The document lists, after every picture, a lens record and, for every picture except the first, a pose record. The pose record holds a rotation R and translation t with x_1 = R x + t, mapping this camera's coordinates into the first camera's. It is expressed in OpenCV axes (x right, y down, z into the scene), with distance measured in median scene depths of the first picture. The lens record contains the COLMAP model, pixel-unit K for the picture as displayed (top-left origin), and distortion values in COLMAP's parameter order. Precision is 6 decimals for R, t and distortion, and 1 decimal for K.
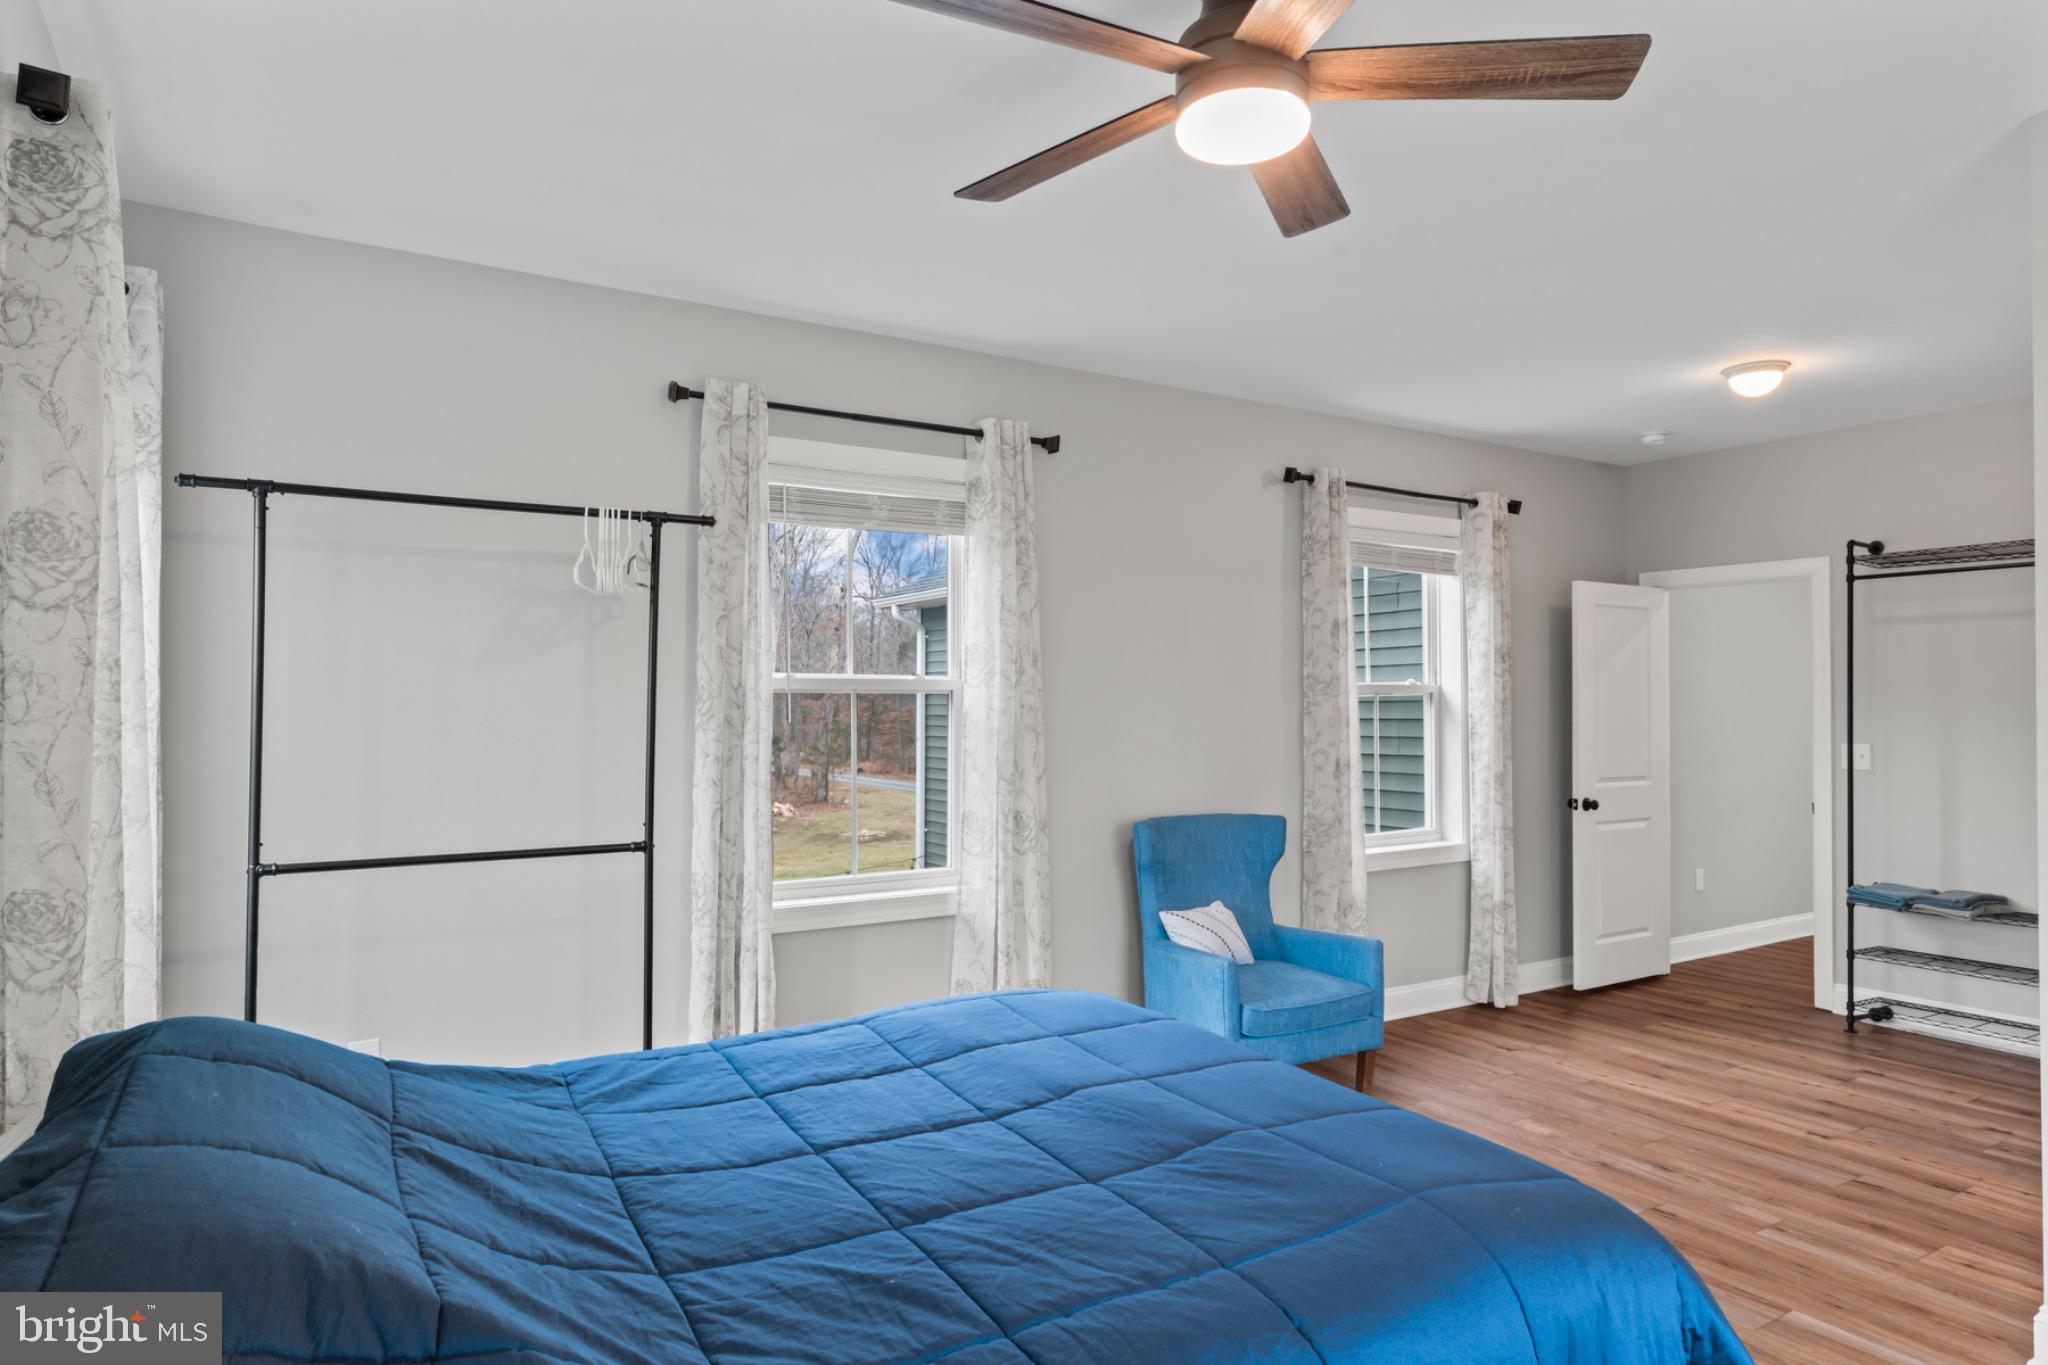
lens RADIAL K [[1232.7, 0, 1022.1], [0, 1232.7, 669.7], [0, 0, 1]] dist [0.002832, 0.001046]
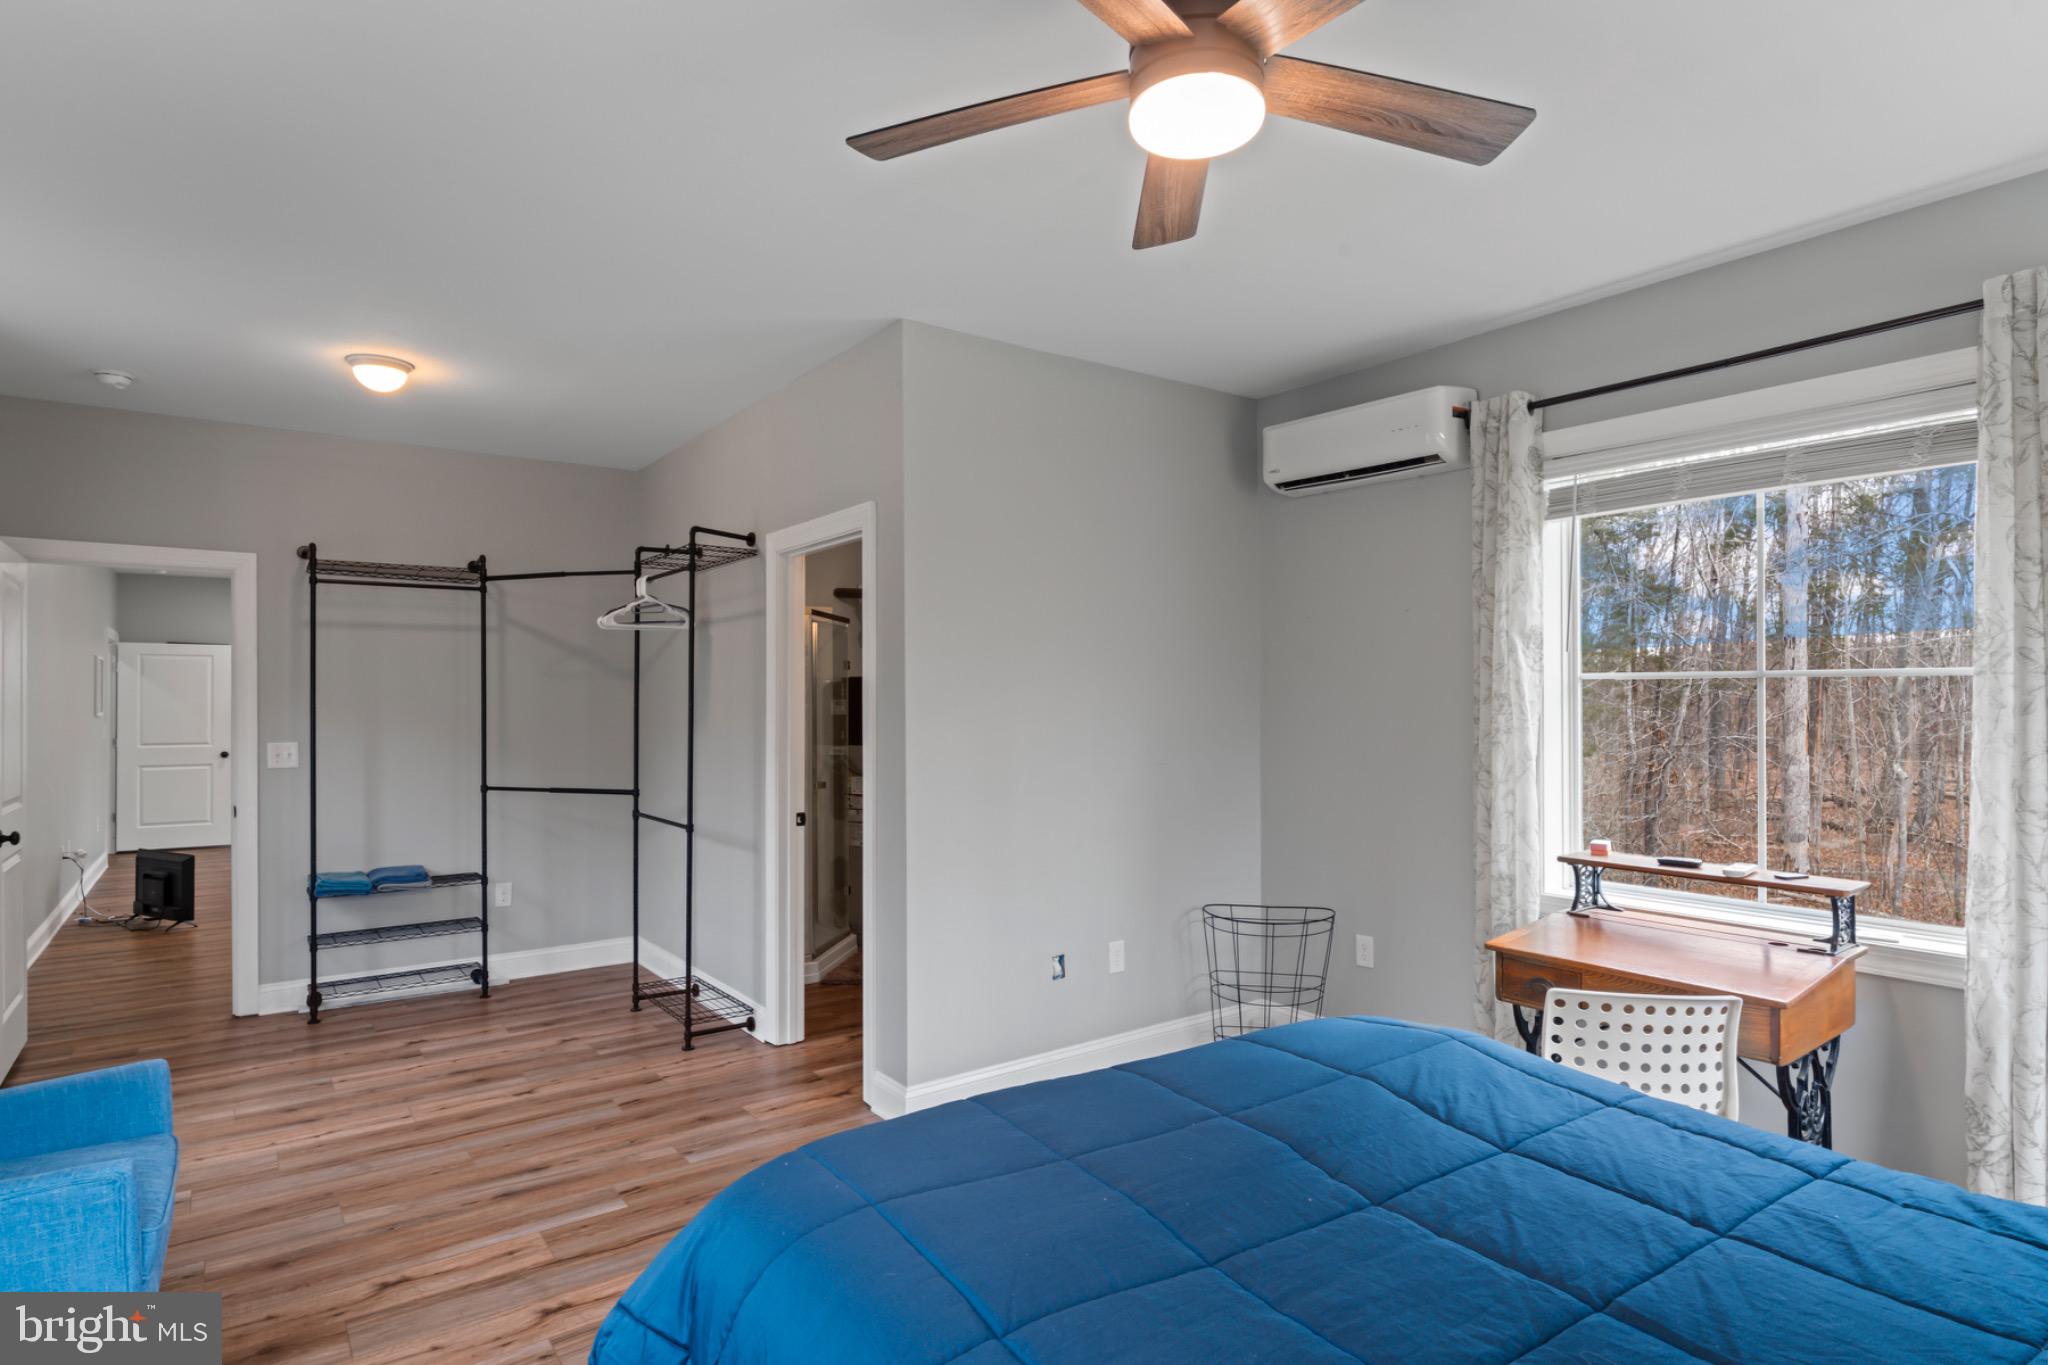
lens RADIAL K [[1101.9, 0, 1020.2], [0, 1101.9, 704.8], [0, 0, 1]] dist [-0.000525, -0.000034]
pose [[-0.072458, -0.009285, 0.997328, -0.354084], [-0.021076, 0.999748, 0.007776, 0.012254], [-0.997149, -0.020456, -0.072635, 0.615477]]
